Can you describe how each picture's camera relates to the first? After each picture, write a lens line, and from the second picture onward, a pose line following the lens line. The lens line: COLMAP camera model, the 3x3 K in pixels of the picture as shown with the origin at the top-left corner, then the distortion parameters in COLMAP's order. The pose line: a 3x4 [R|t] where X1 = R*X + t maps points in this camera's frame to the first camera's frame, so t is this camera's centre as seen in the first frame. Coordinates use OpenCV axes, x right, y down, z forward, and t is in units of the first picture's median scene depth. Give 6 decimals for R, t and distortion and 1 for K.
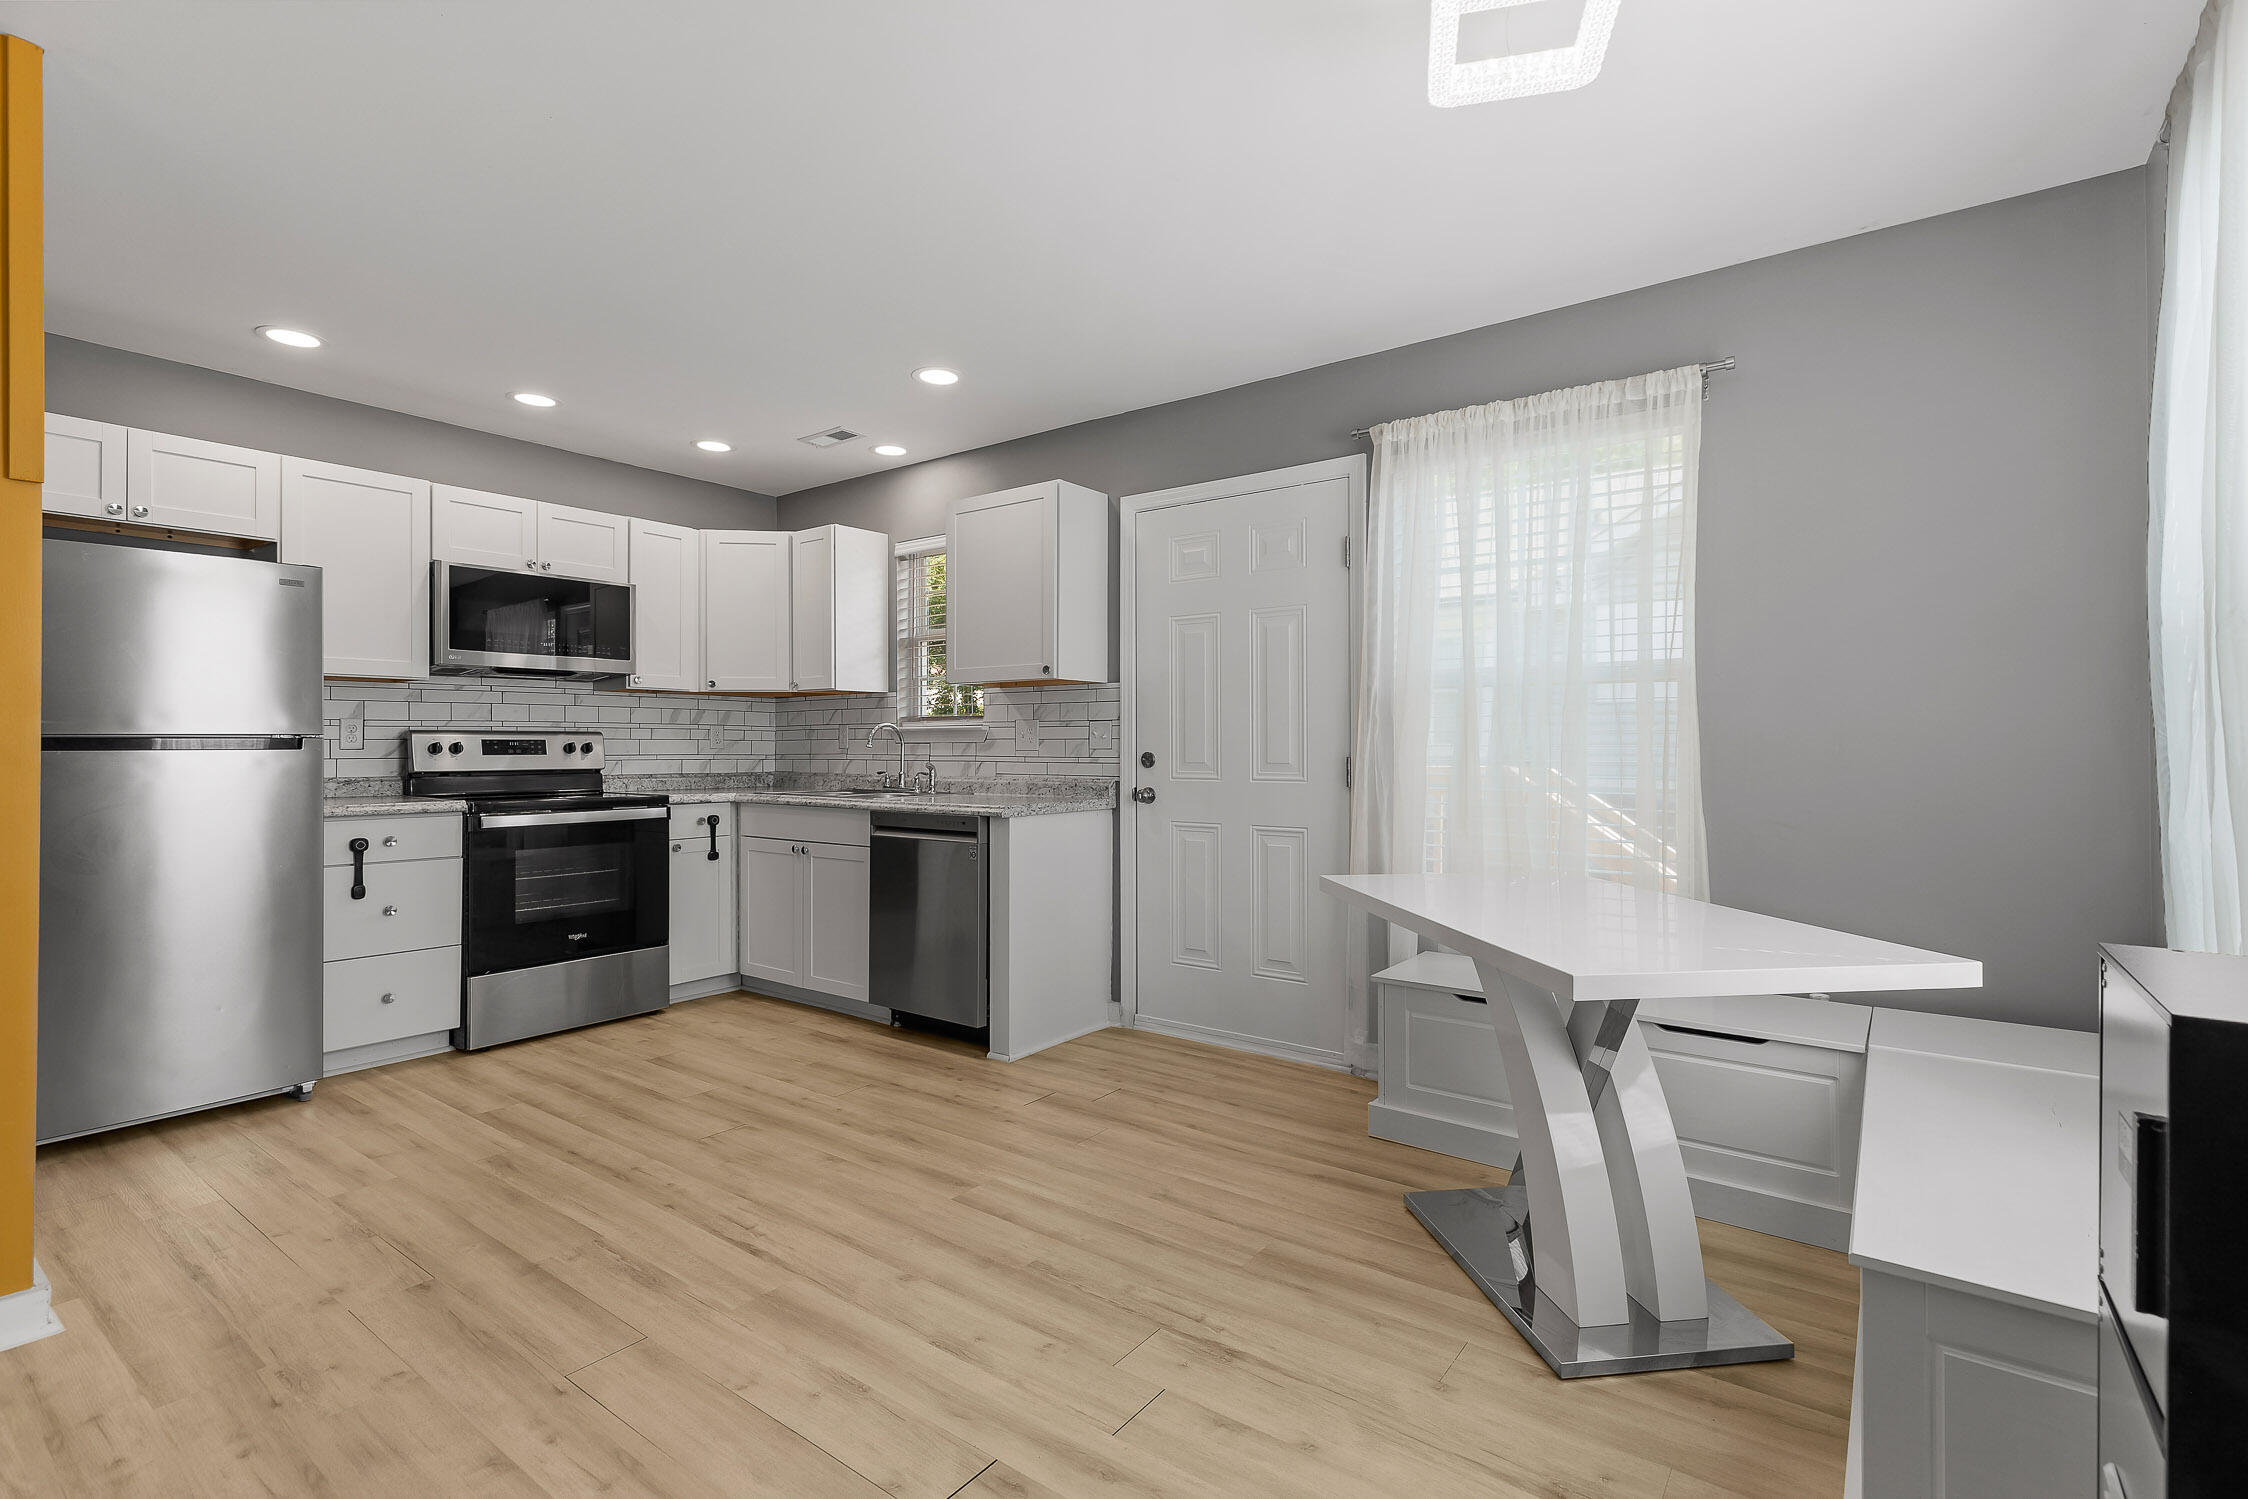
lens RADIAL K [[1021.2, 0, 1127.6], [0, 1021.2, 740.4], [0, 0, 1]] dist [0.002353, -0.000038]
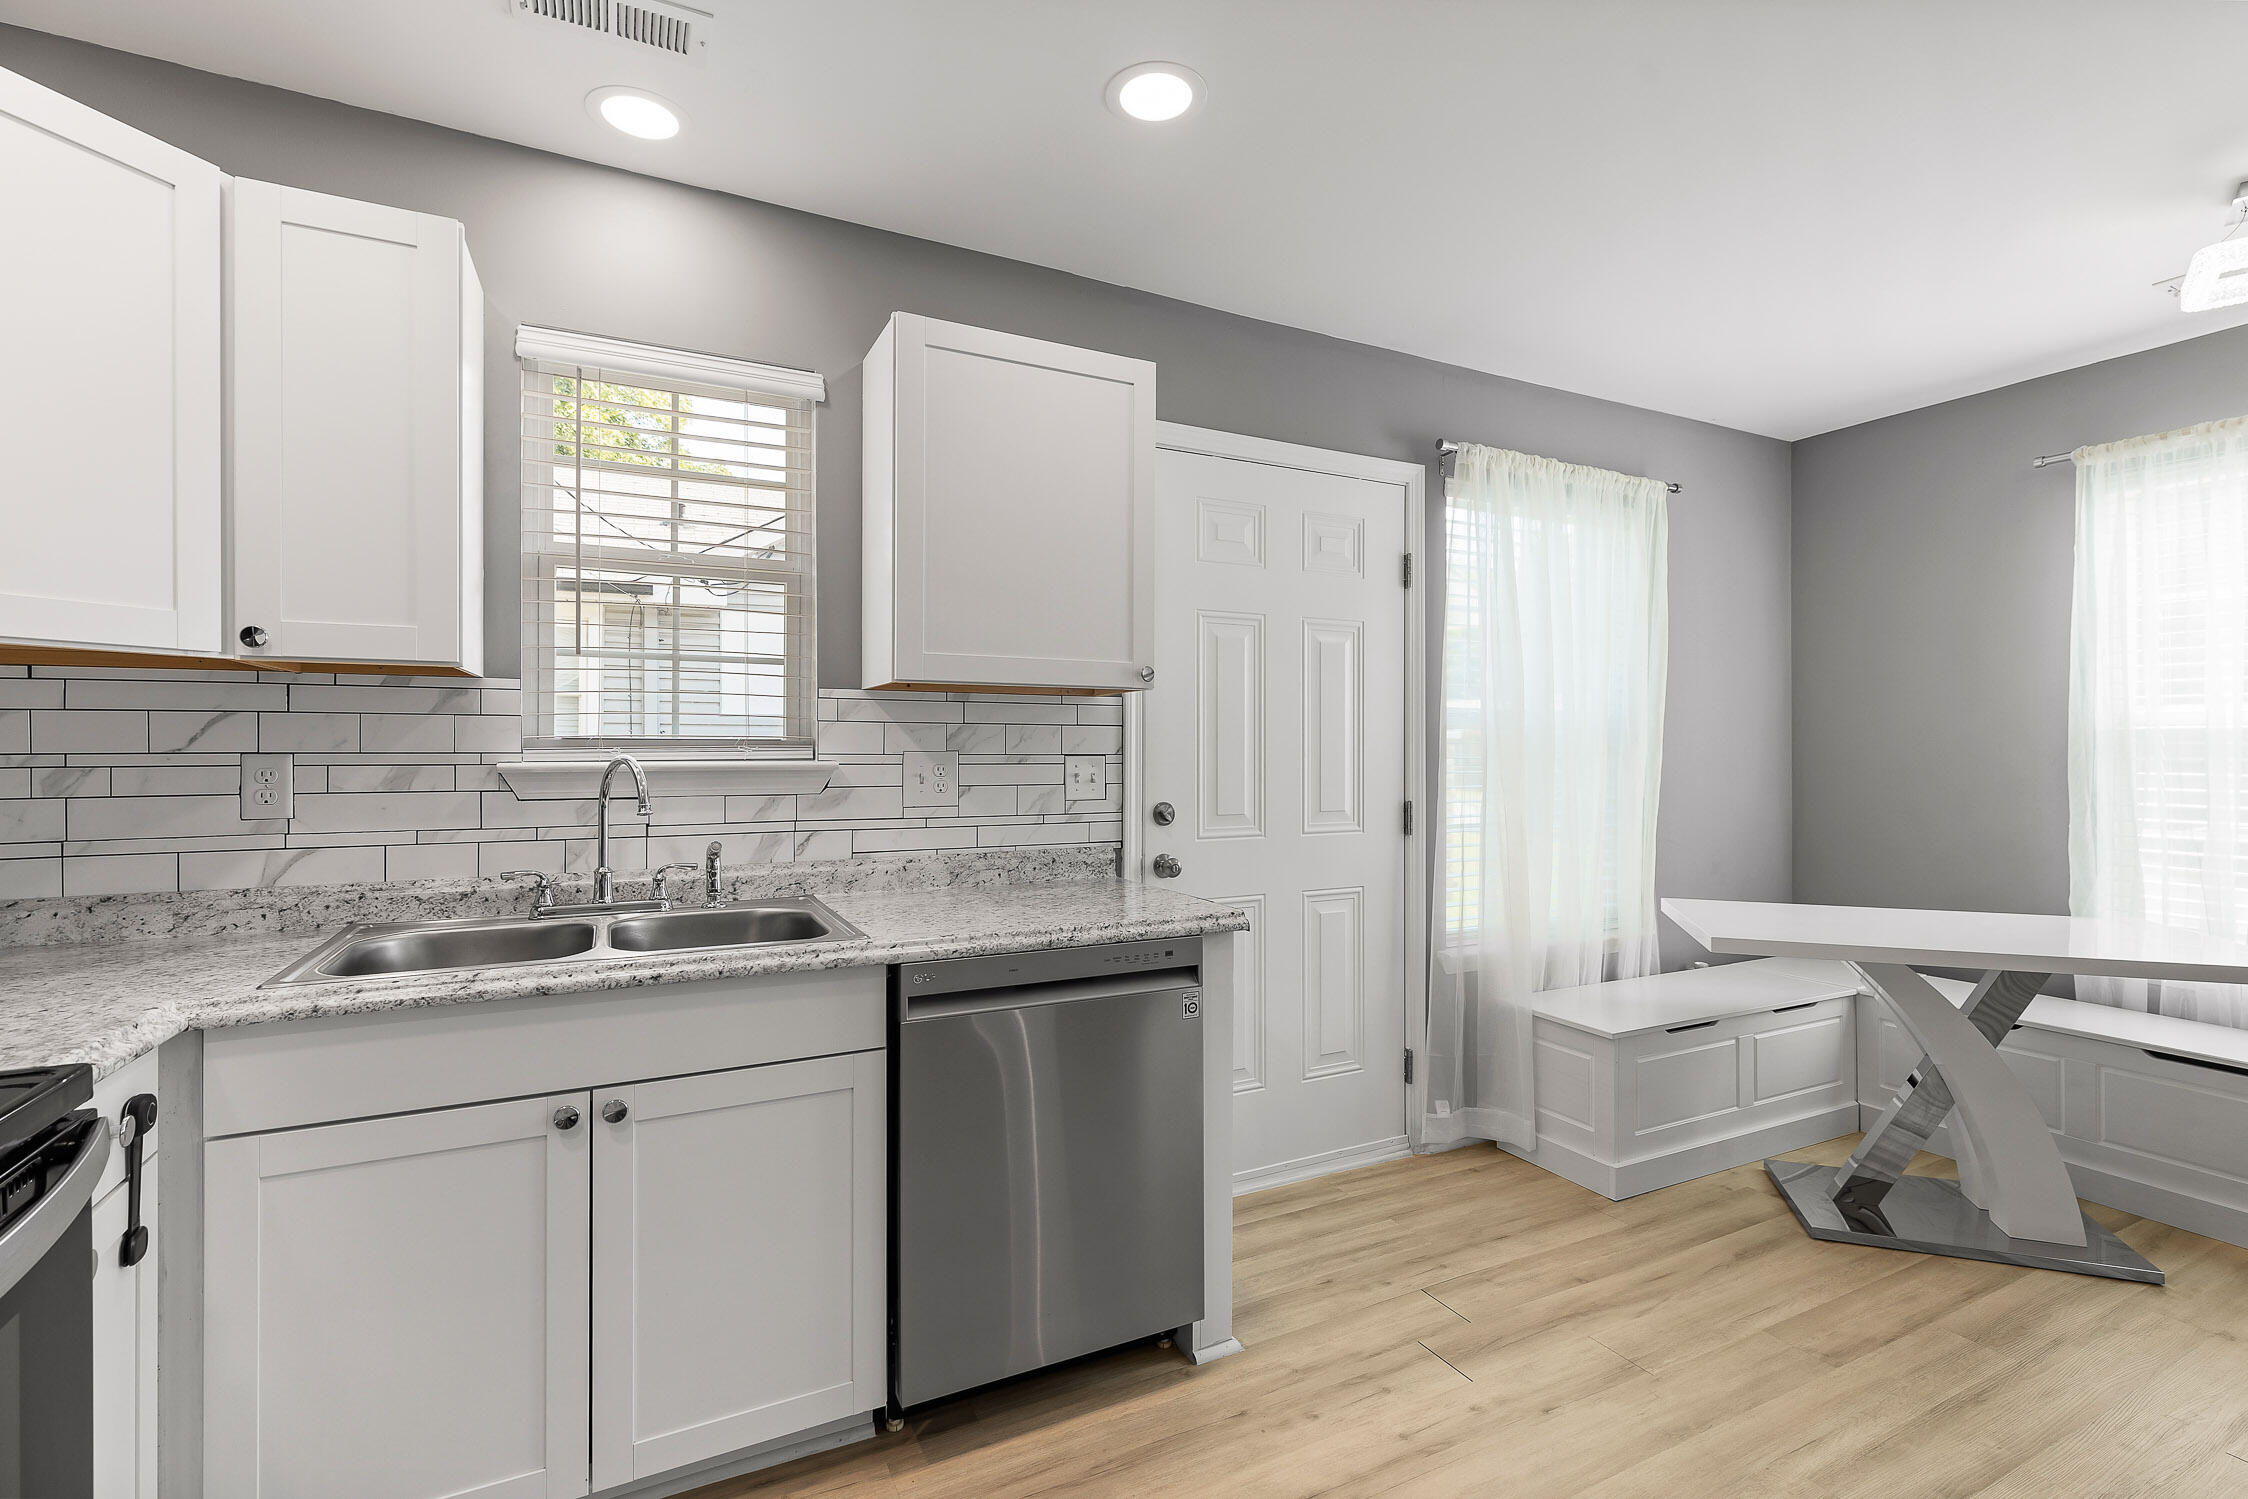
lens RADIAL K [[1021.2, 0, 1127.6], [0, 1021.2, 740.4], [0, 0, 1]] dist [0.002353, -0.000038]
pose [[0.442657, 0.007104, 0.896663, -0.576925], [-0.007333, 0.999964, -0.004302, -0.025717], [-0.896661, -0.004670, 0.442693, 0.689176]]
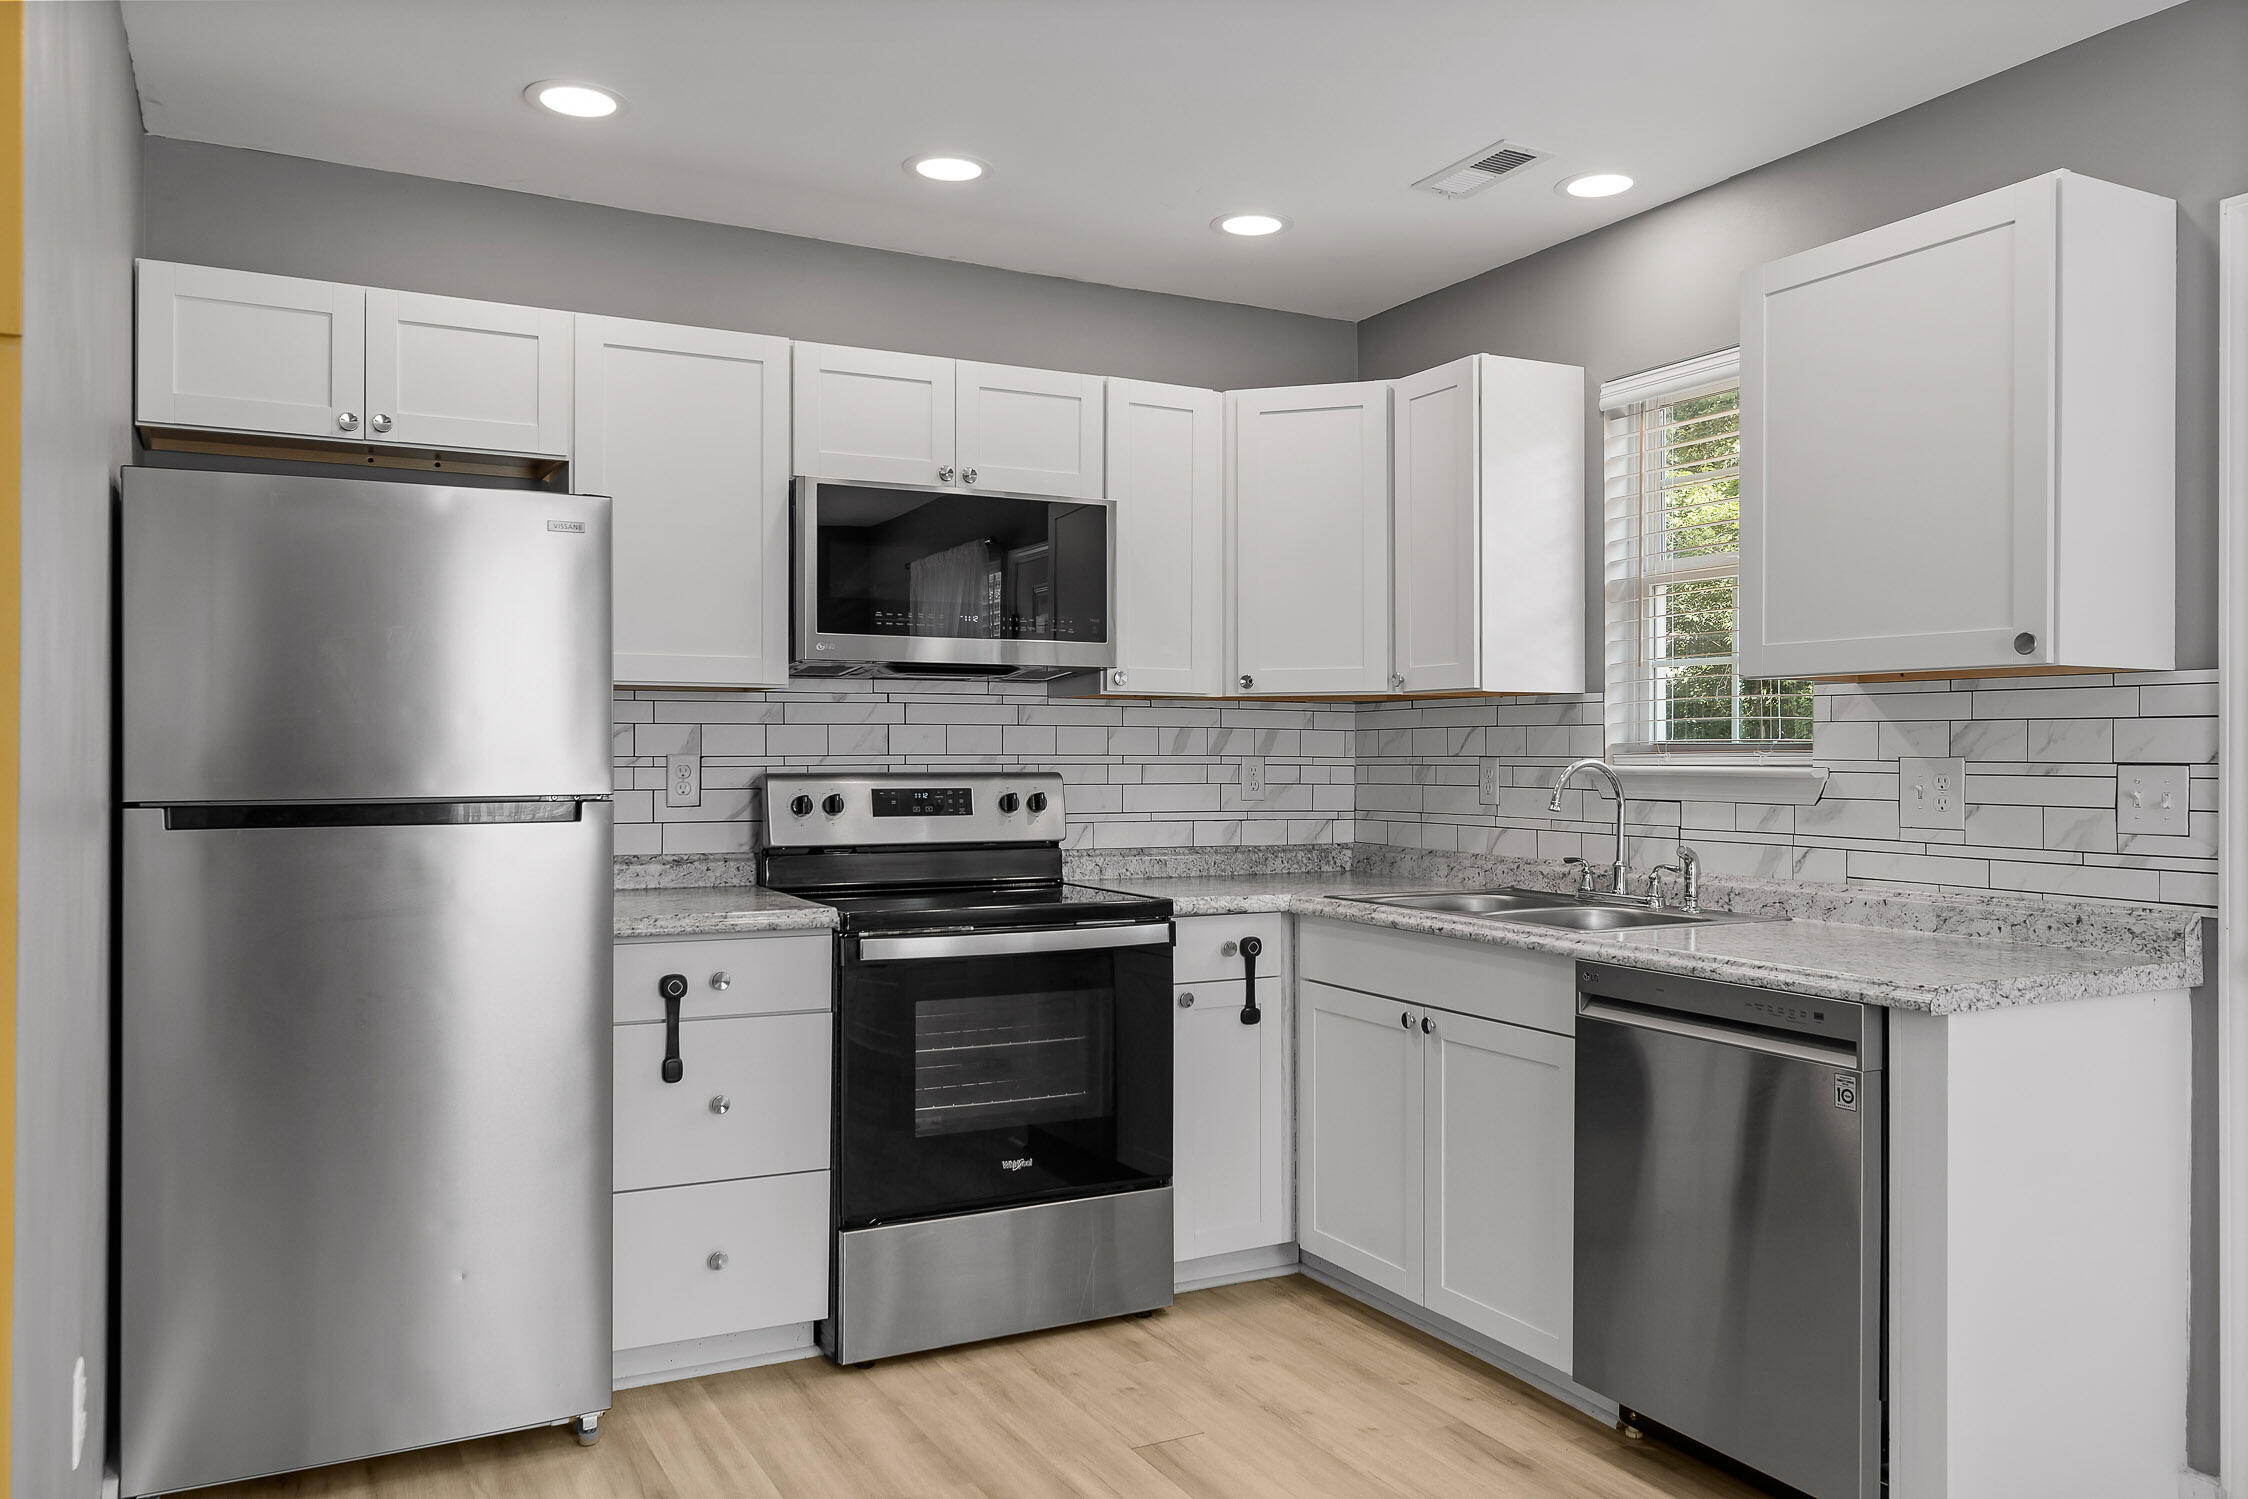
lens RADIAL K [[1635.7, 0, 1137.4], [0, 1635.7, 746.6], [0, 0, 1]] dist [-0.000070, 0.000304]
pose [[0.905385, 0.001886, -0.424588, -0.114215], [-0.001165, 0.999997, 0.001958, -0.026883], [0.424591, -0.001278, 0.905384, 0.243439]]
